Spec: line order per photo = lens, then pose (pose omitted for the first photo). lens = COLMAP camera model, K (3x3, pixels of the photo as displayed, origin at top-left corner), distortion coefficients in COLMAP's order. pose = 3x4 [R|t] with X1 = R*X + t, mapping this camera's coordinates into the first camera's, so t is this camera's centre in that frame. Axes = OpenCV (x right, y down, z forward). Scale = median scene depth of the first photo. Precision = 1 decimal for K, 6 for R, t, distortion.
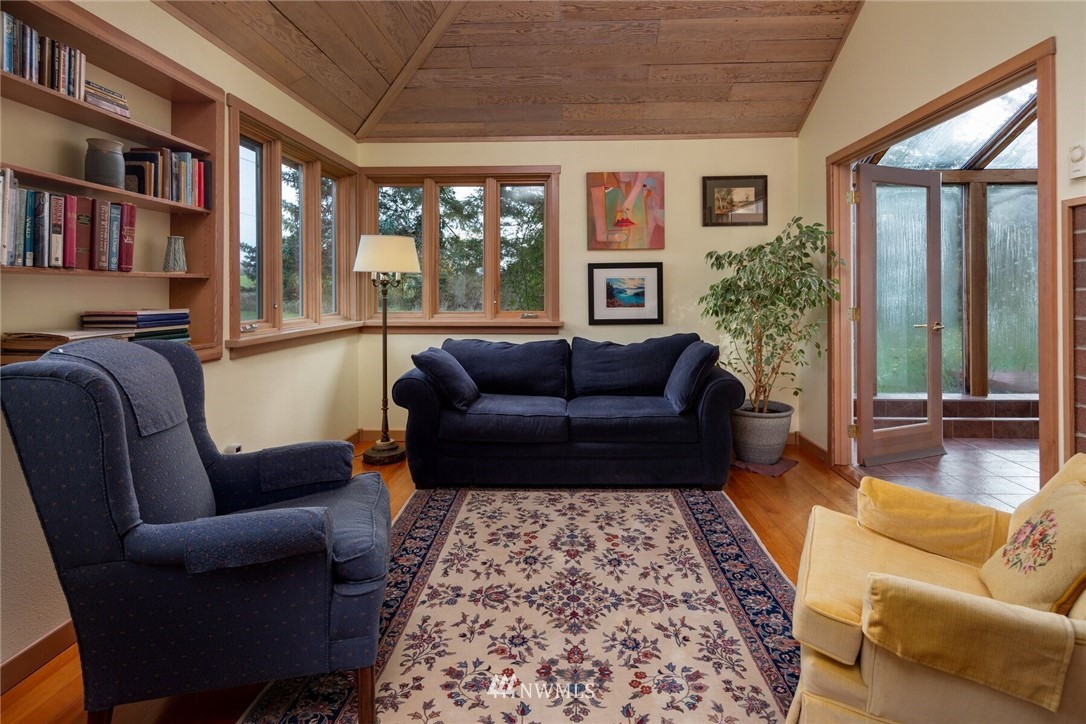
lens RADIAL K [[536.0, 0, 546.6], [0, 536.0, 287.4], [0, 0, 1]] dist [-0.005471, -0.002920]
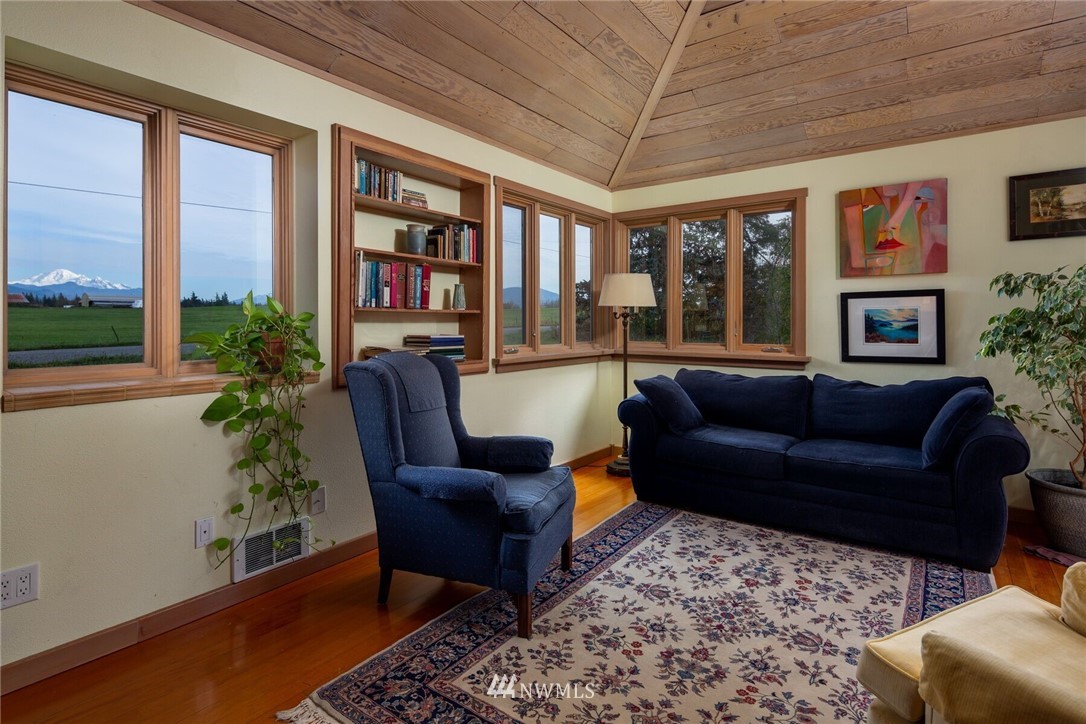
lens RADIAL K [[536.0, 0, 509.1], [0, 536.0, 319.8], [0, 0, 1]] dist [-0.005471, -0.002920]
pose [[0.808575, 0.000058, -0.588394, 0.195649], [0.000147, 1.000000, 0.000301, -0.000132], [0.588394, -0.000330, 0.808575, -0.061967]]
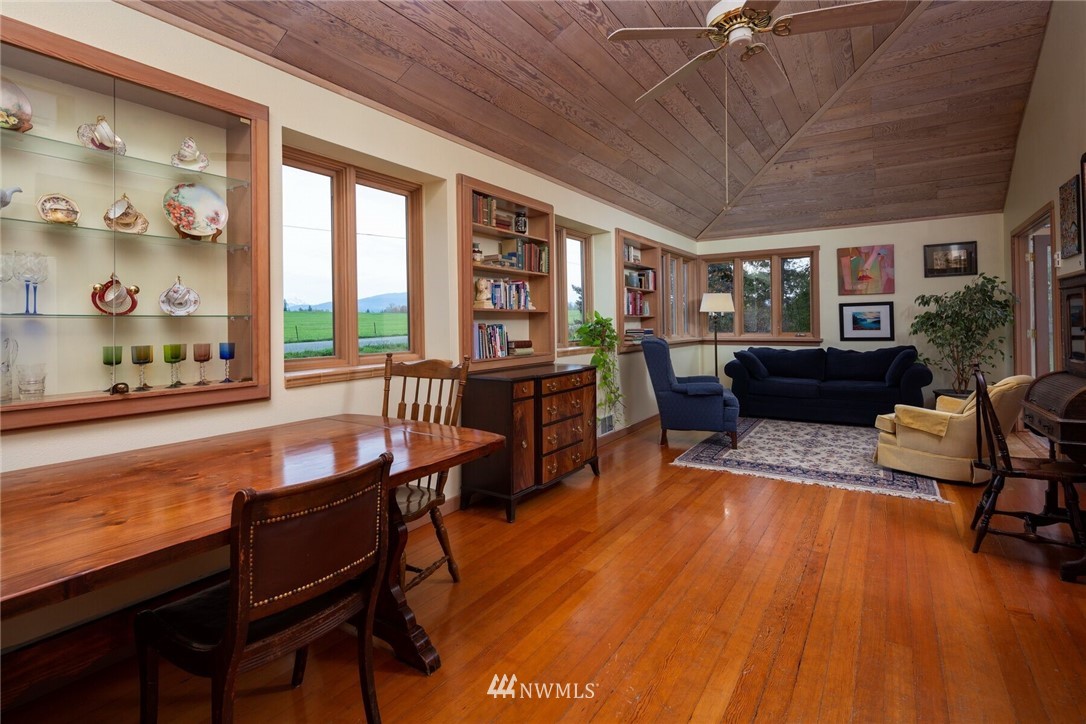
lens RADIAL K [[536.0, 0, 531.5], [0, 536.0, 317.2], [0, 0, 1]] dist [-0.005471, -0.002920]
pose [[0.857912, -0.011545, -0.513667, 0.136890], [0.010873, 0.999932, -0.004315, -0.006674], [0.513682, -0.001883, 0.857979, -1.127142]]
